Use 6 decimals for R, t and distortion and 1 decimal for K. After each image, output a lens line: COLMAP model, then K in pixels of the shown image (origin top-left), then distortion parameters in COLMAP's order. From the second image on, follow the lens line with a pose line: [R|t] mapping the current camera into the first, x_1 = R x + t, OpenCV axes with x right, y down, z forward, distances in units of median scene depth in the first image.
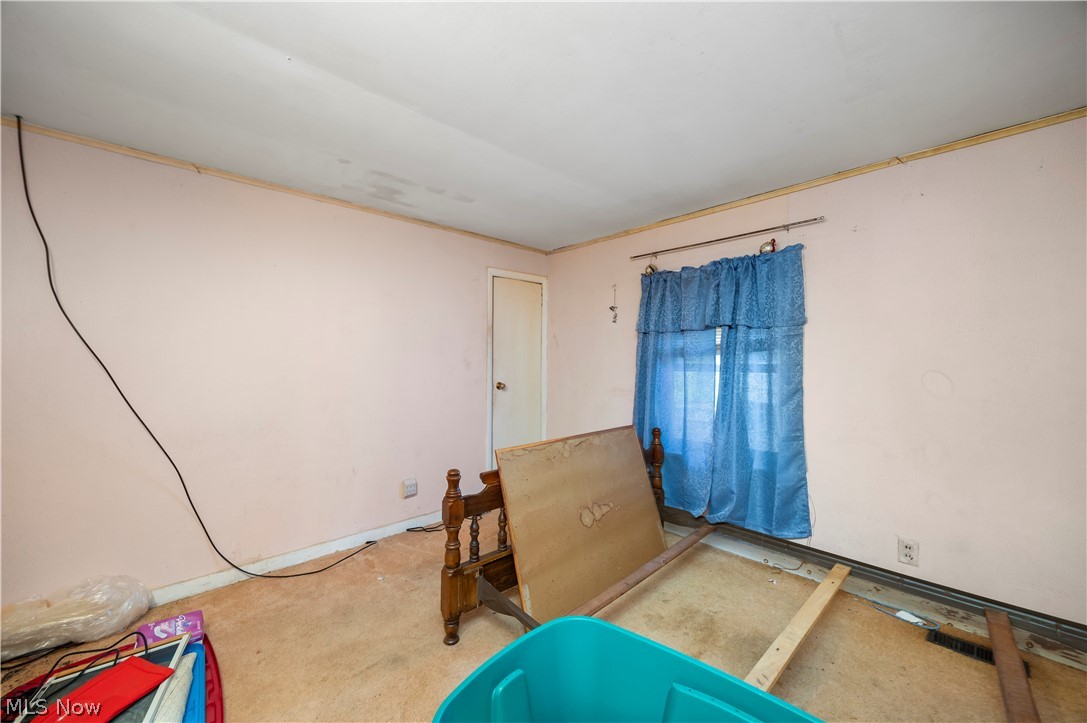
lens RADIAL K [[422.1, 0, 548.1], [0, 422.1, 355.2], [0, 0, 1]] dist [-0.000716, -0.000069]
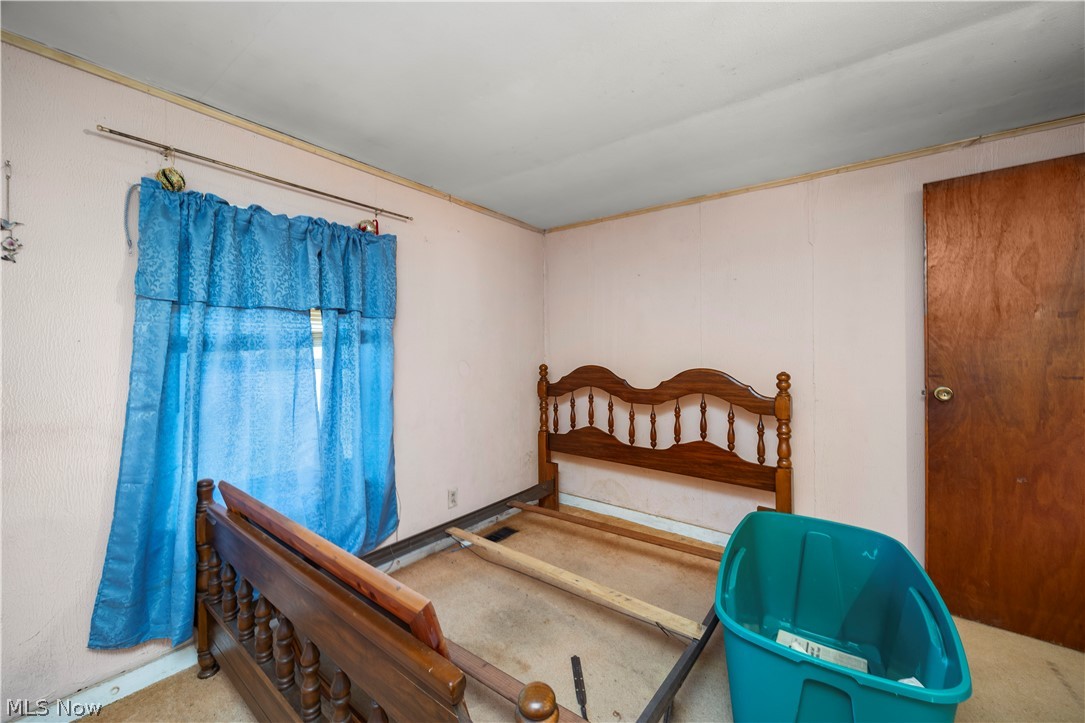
lens RADIAL K [[421.3, 0, 547.1], [0, 421.3, 355.2], [0, 0, 1]] dist [-0.000716, -0.000069]
pose [[-0.164945, -0.006571, 0.986281, -0.387683], [-0.002716, 0.999977, 0.006208, 0.007667], [-0.986299, -0.001655, -0.164959, 0.722660]]
